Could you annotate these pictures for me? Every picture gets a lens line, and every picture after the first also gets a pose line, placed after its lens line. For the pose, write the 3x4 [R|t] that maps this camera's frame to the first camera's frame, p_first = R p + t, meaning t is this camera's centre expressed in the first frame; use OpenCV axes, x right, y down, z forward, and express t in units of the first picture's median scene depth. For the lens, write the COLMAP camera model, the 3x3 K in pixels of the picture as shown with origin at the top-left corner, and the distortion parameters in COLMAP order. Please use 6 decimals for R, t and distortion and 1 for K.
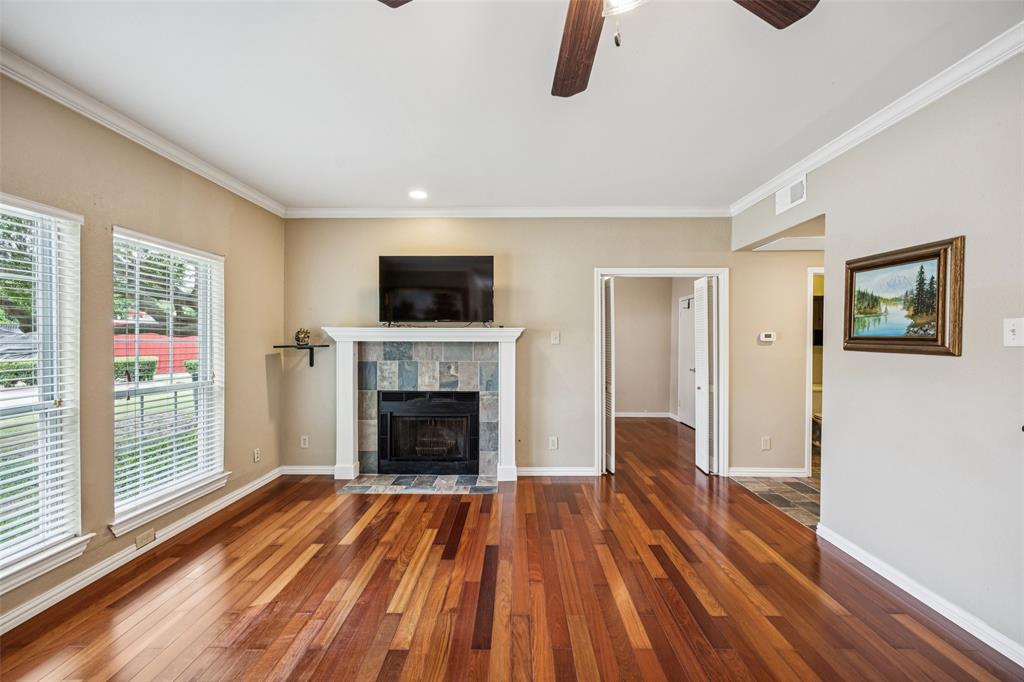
lens RADIAL K [[399.4, 0, 509.6], [0, 399.4, 339.7], [0, 0, 1]] dist [-0.002048, -0.000288]
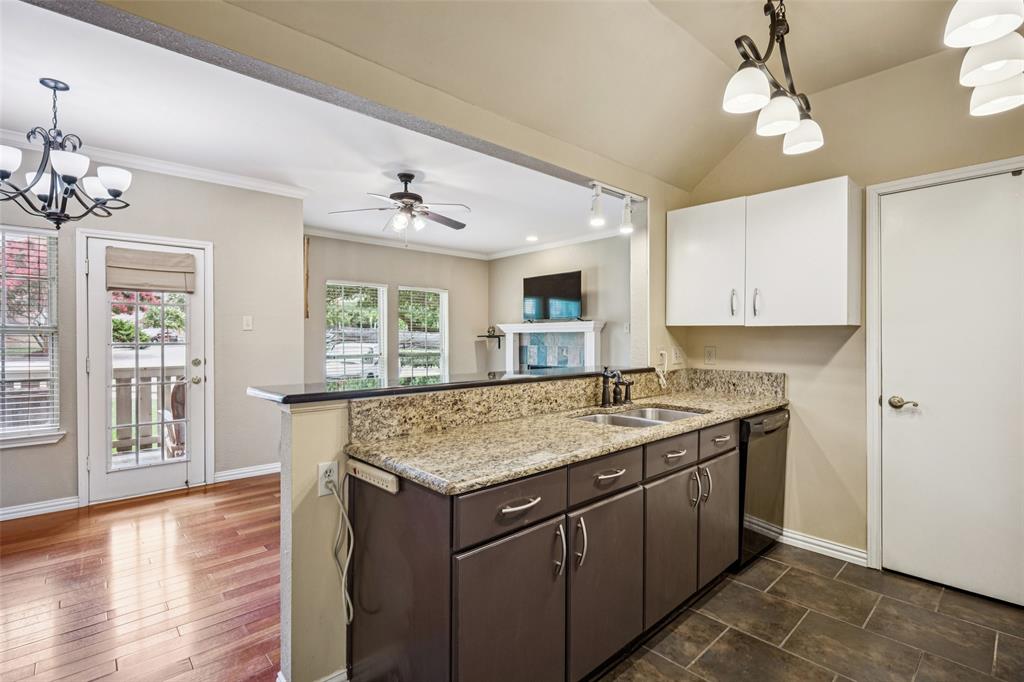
lens RADIAL K [[477.1, 0, 512.0], [0, 477.1, 341.0], [0, 0, 1]] dist [-0.005118, -0.001242]
pose [[0.692355, -0.001469, -0.721555, 1.027633], [0.002937, 0.999995, 0.000781, 0.036505], [0.721551, -0.002660, 0.692356, -0.344141]]
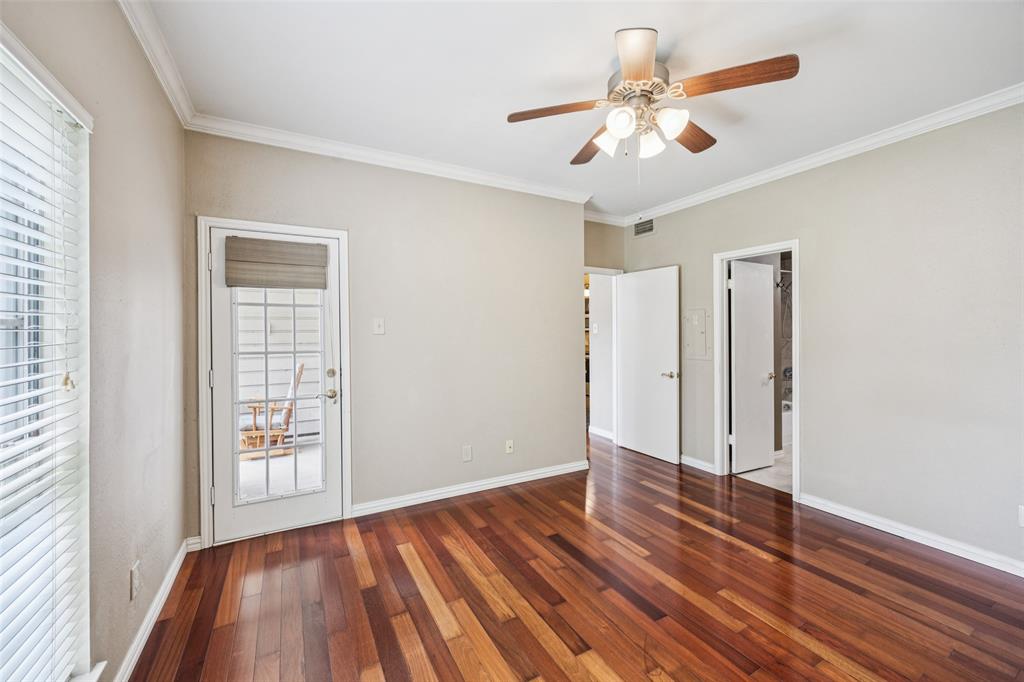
lens RADIAL K [[402.4, 0, 509.1], [0, 402.4, 335.5], [0, 0, 1]] dist [-0.000824, -0.000335]
pose [[0.493624, 0.001699, -0.869674, 0.598597], [0.006176, 0.999966, 0.005459, 0.008918], [0.869653, -0.008066, 0.493597, -0.200070]]
